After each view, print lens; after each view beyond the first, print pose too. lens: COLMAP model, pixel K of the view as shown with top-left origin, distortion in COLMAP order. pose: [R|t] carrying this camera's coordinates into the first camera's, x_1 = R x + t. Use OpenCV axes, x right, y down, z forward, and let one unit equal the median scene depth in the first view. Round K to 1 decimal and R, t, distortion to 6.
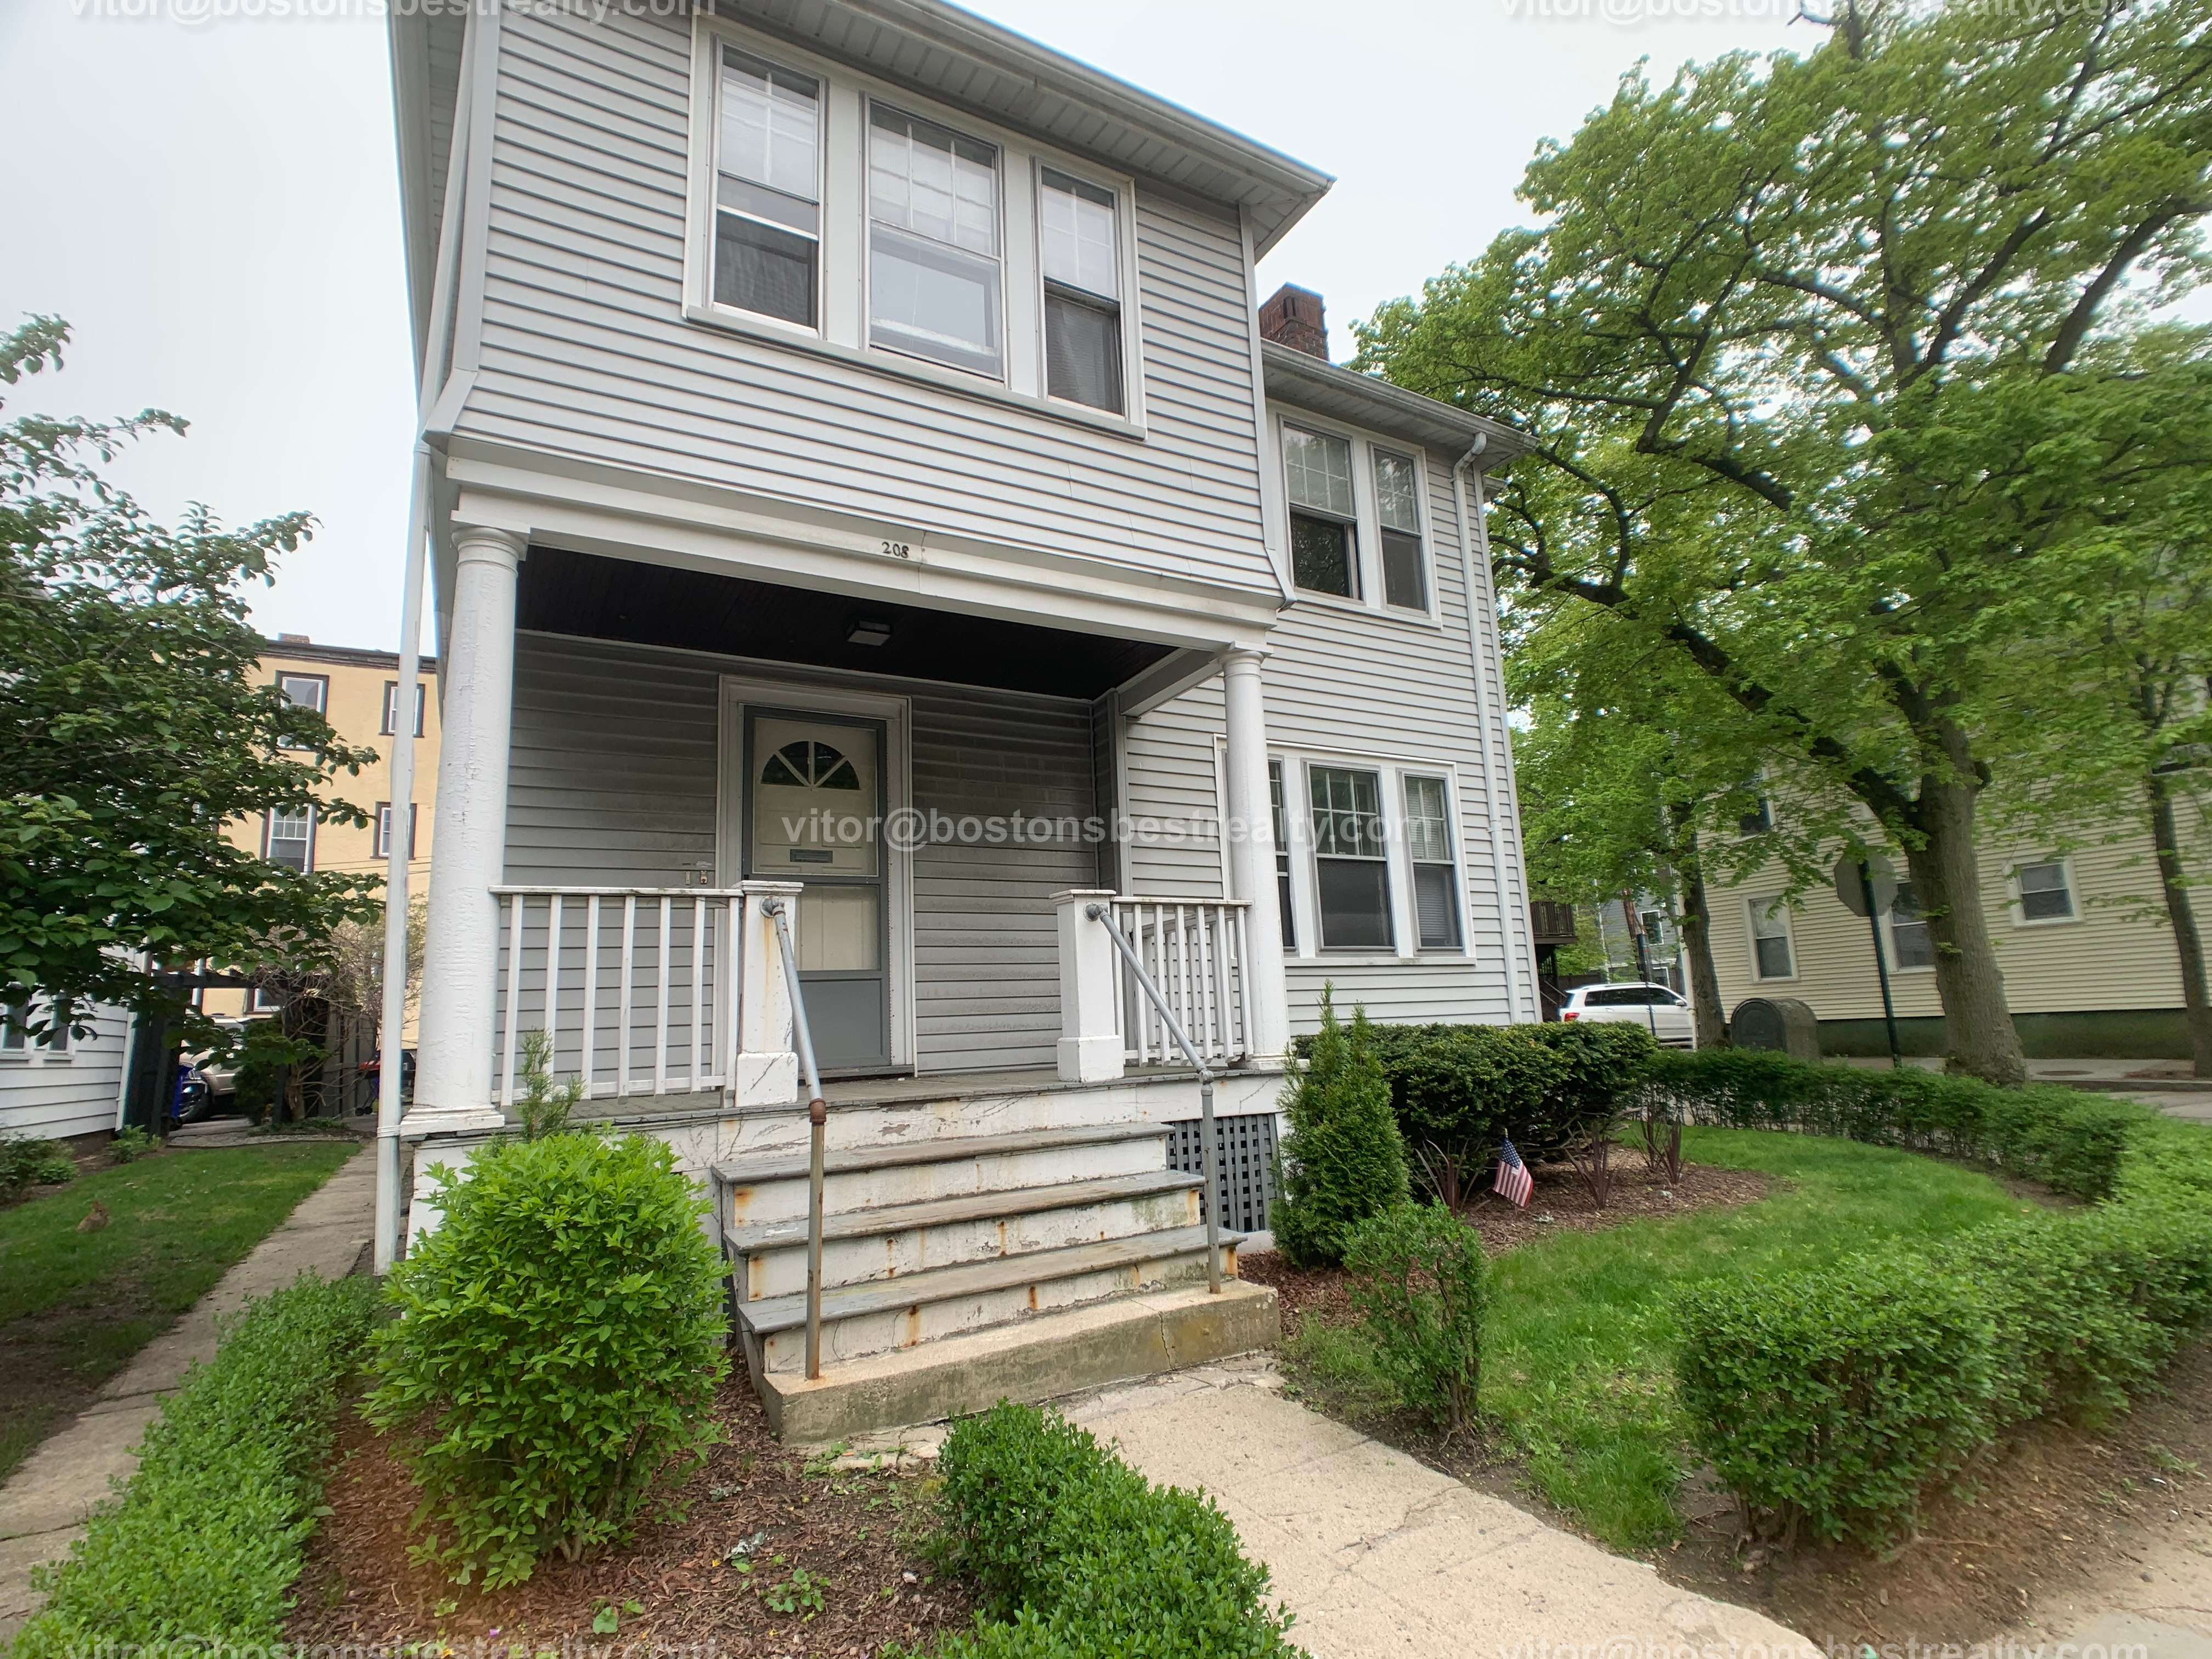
lens RADIAL K [[1085.8, 0, 1145.5], [0, 1085.8, 832.9], [0, 0, 1]] dist [-0.040634, 0.019674]
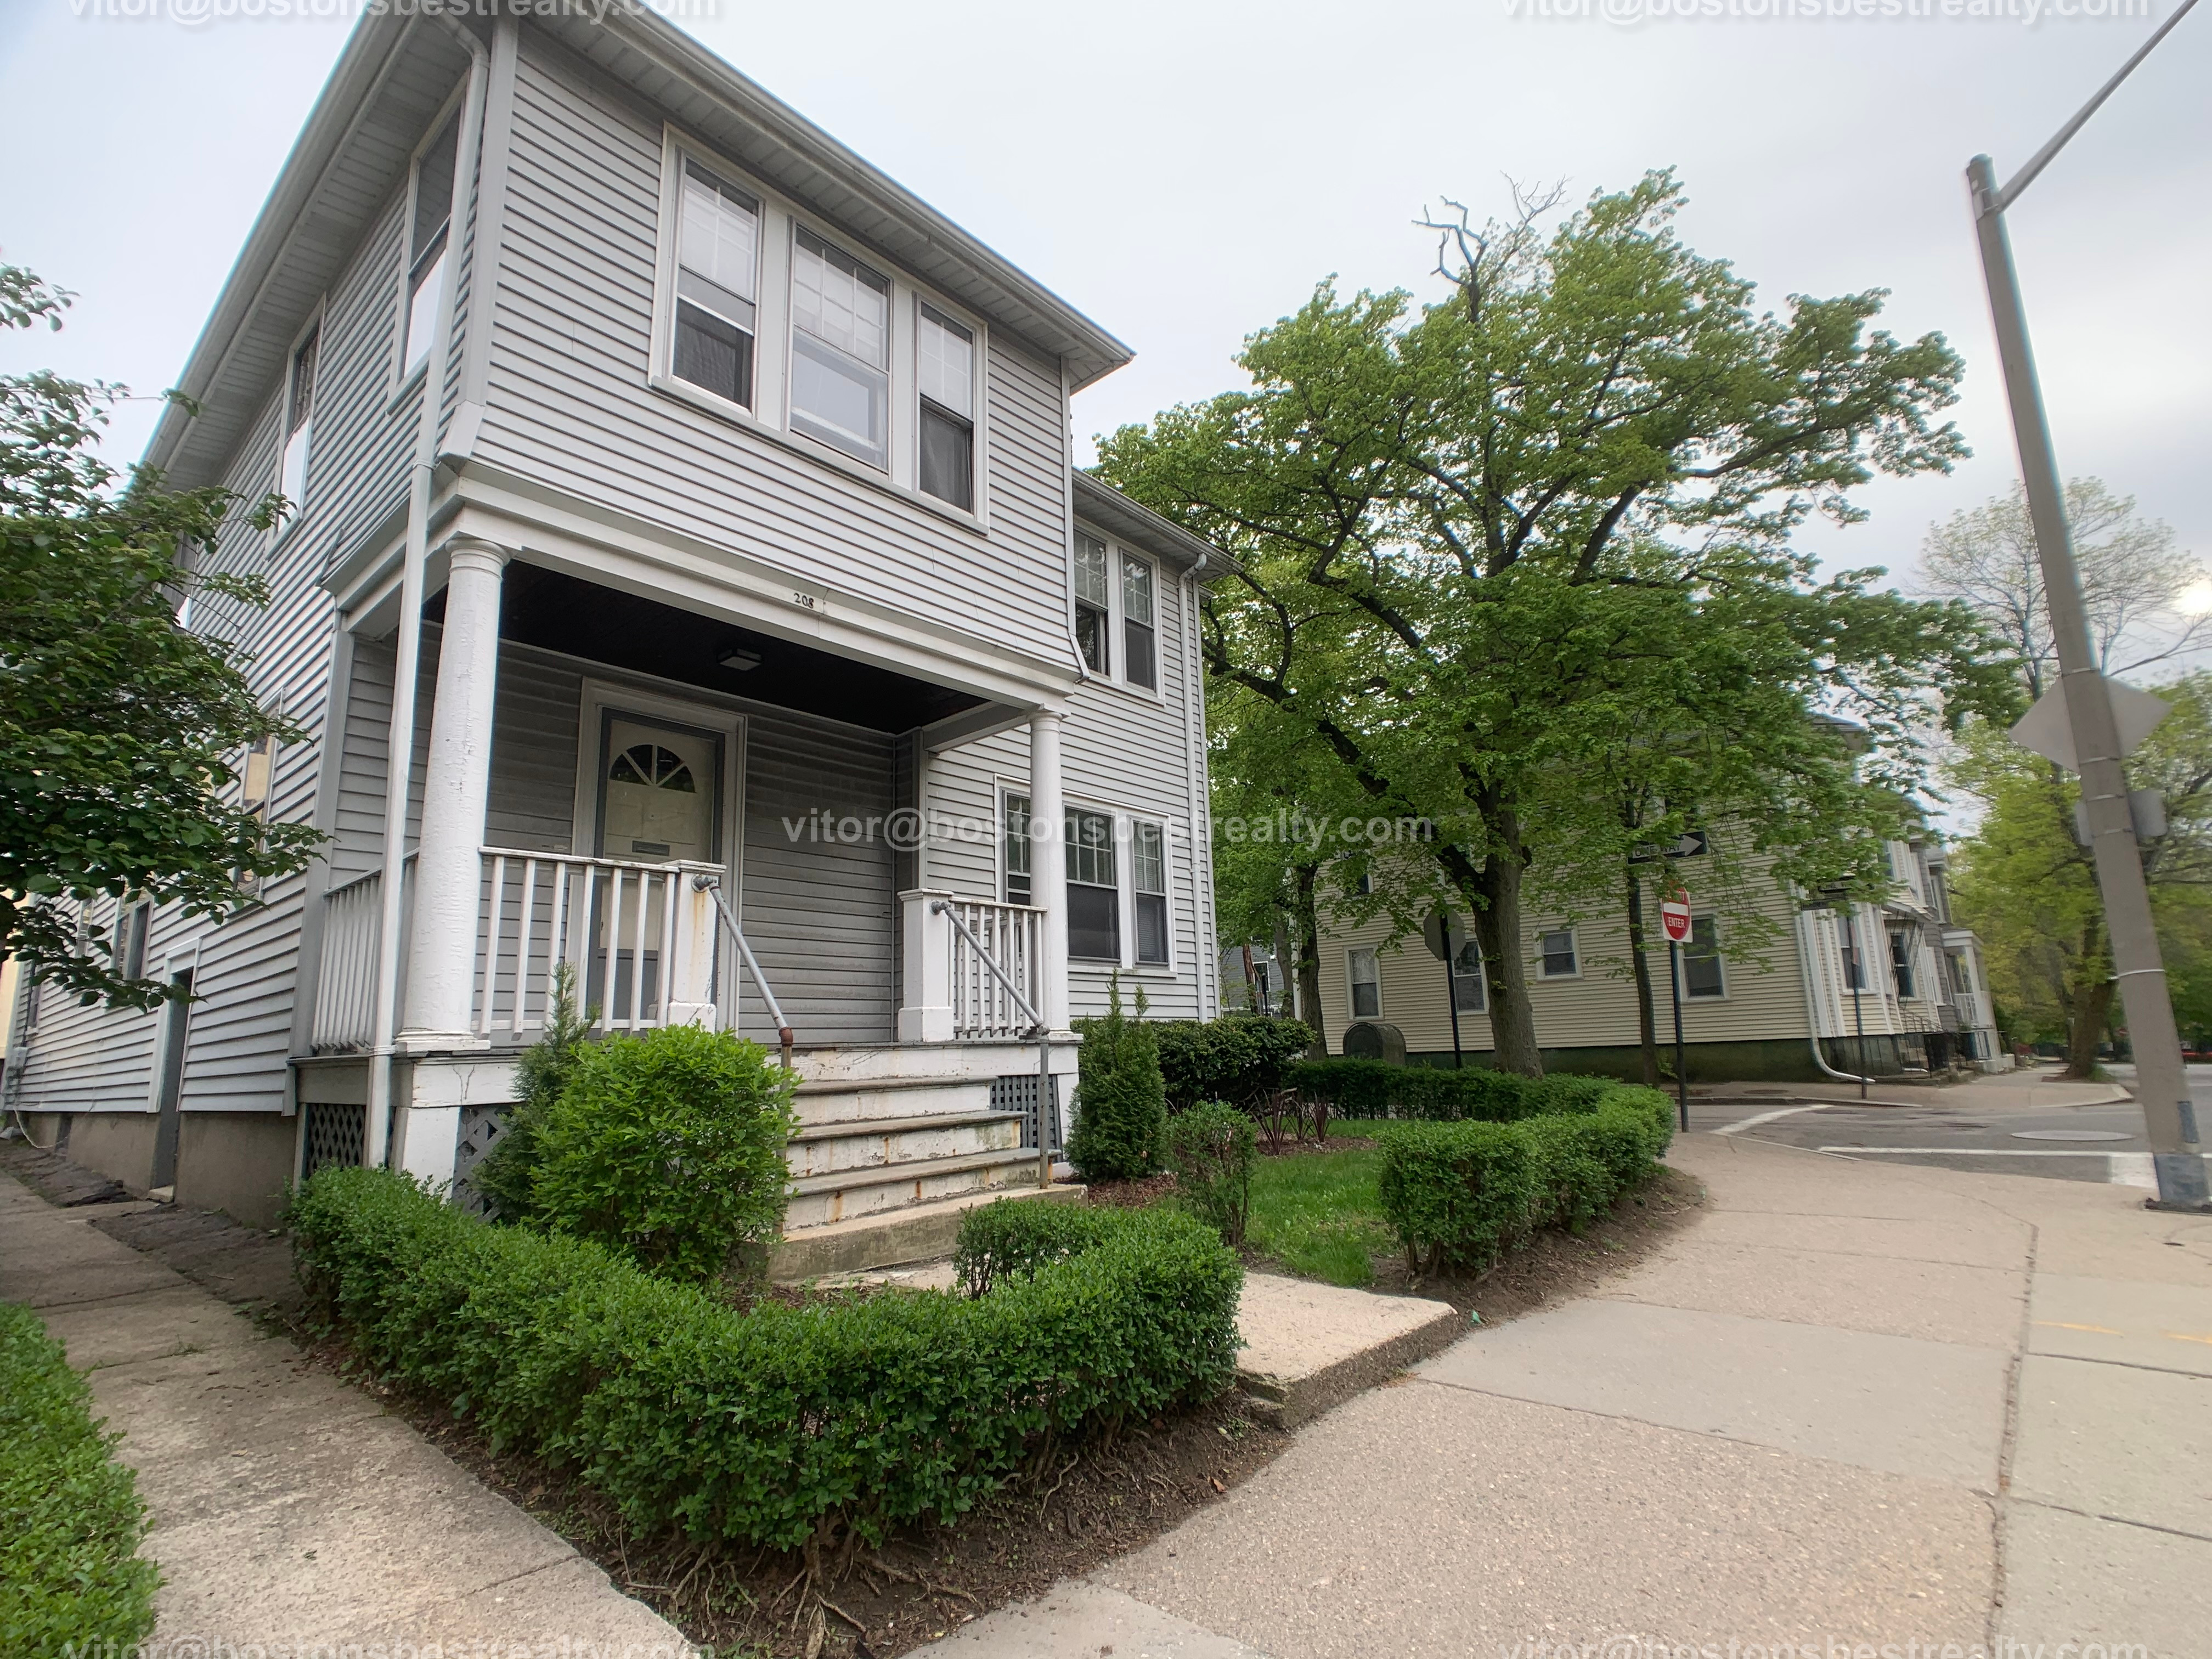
lens RADIAL K [[1111.5, 0, 1121.7], [0, 1111.5, 840.5], [0, 0, 1]] dist [-0.020436, 0.006646]
pose [[0.944851, 0.077596, 0.318175, -0.206395], [-0.066927, 0.996772, -0.044346, 0.030577], [-0.320589, 0.020605, 0.946994, -0.229516]]
